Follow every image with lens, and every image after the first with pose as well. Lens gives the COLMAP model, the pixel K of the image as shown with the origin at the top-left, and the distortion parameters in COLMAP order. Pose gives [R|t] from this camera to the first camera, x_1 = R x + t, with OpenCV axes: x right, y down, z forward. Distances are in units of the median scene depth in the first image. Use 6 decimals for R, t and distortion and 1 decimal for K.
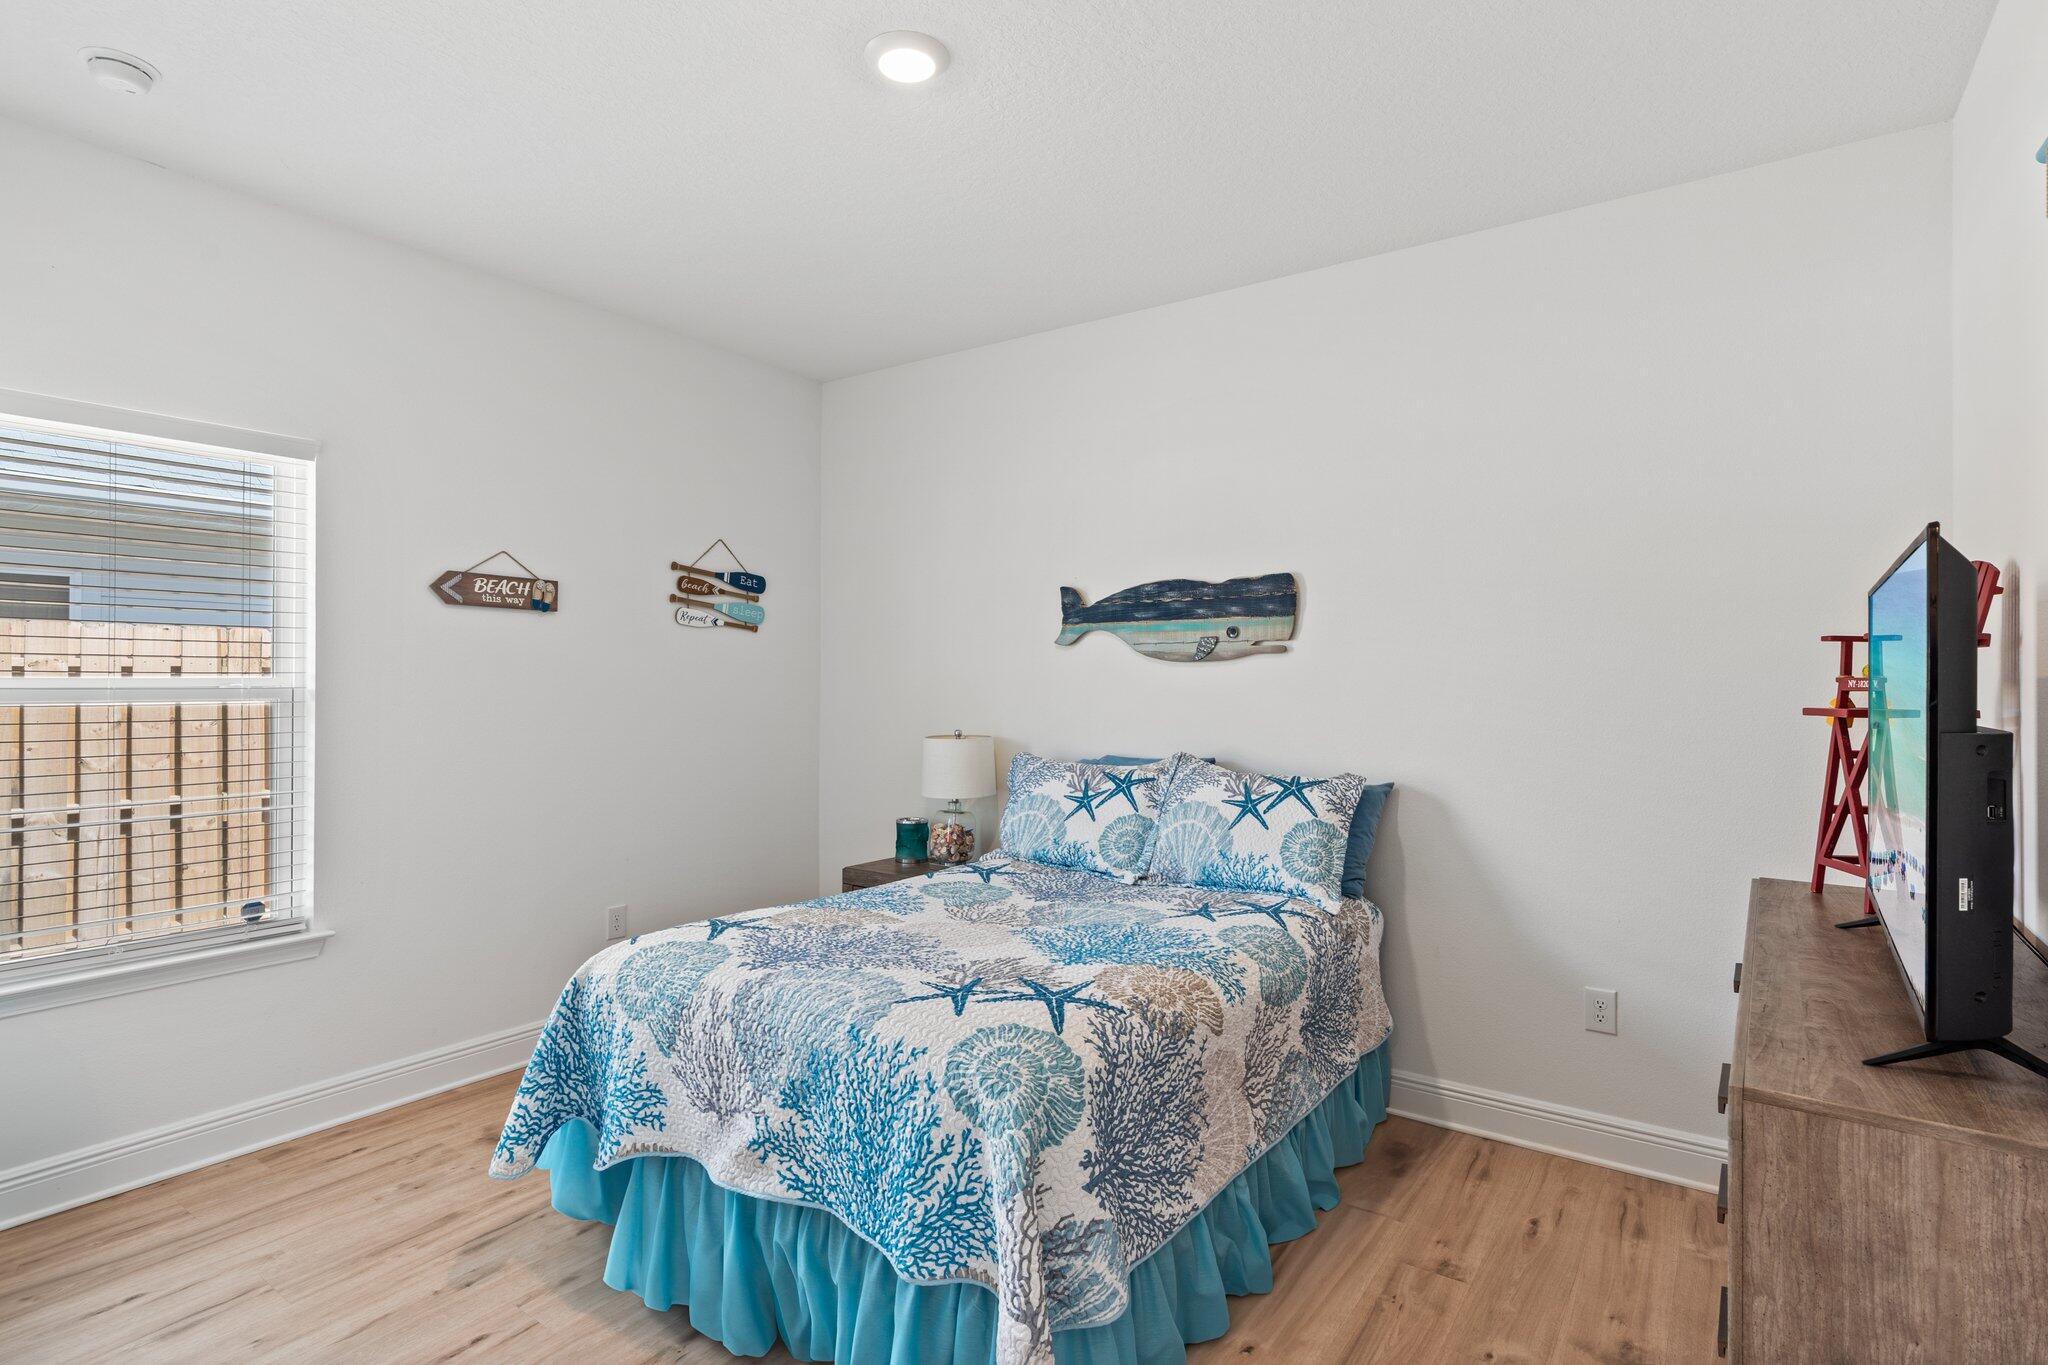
lens RADIAL K [[1009.8, 0, 1024.0], [0, 1009.8, 682.5], [0, 0, 1]] dist [-0.000740, -0.000097]
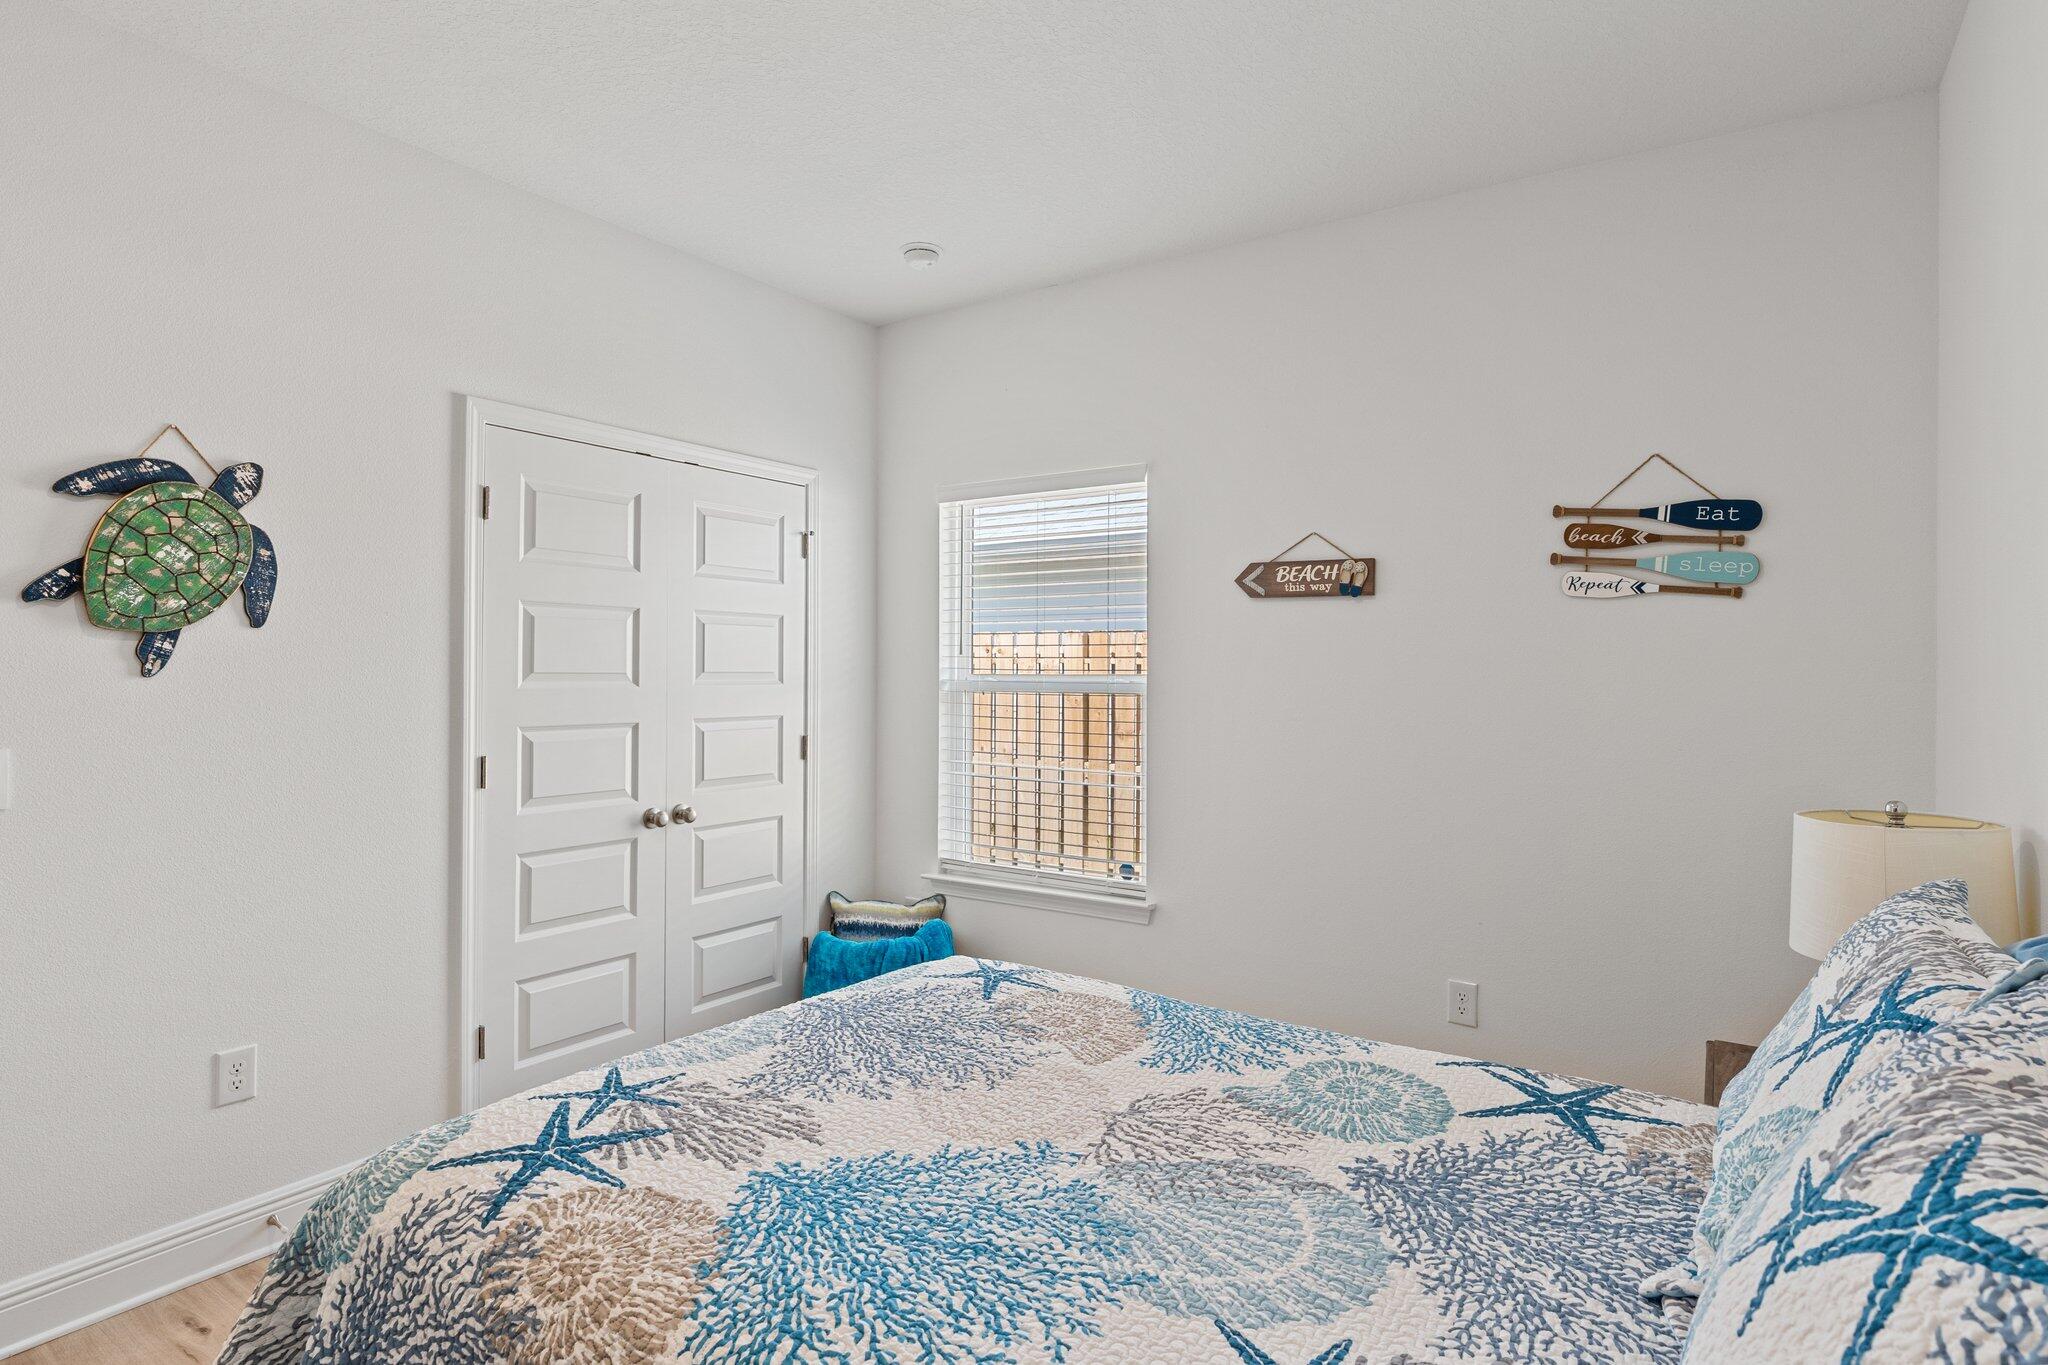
lens RADIAL K [[1066.7, 0, 1024.0], [0, 1066.7, 682.5], [0, 0, 1]] dist [-0.002299, -0.000020]
pose [[0.034821, 0.008173, -0.999360, 0.412987], [-0.009093, 0.999928, 0.007861, -0.003550], [0.999352, 0.008814, 0.034893, 0.717385]]
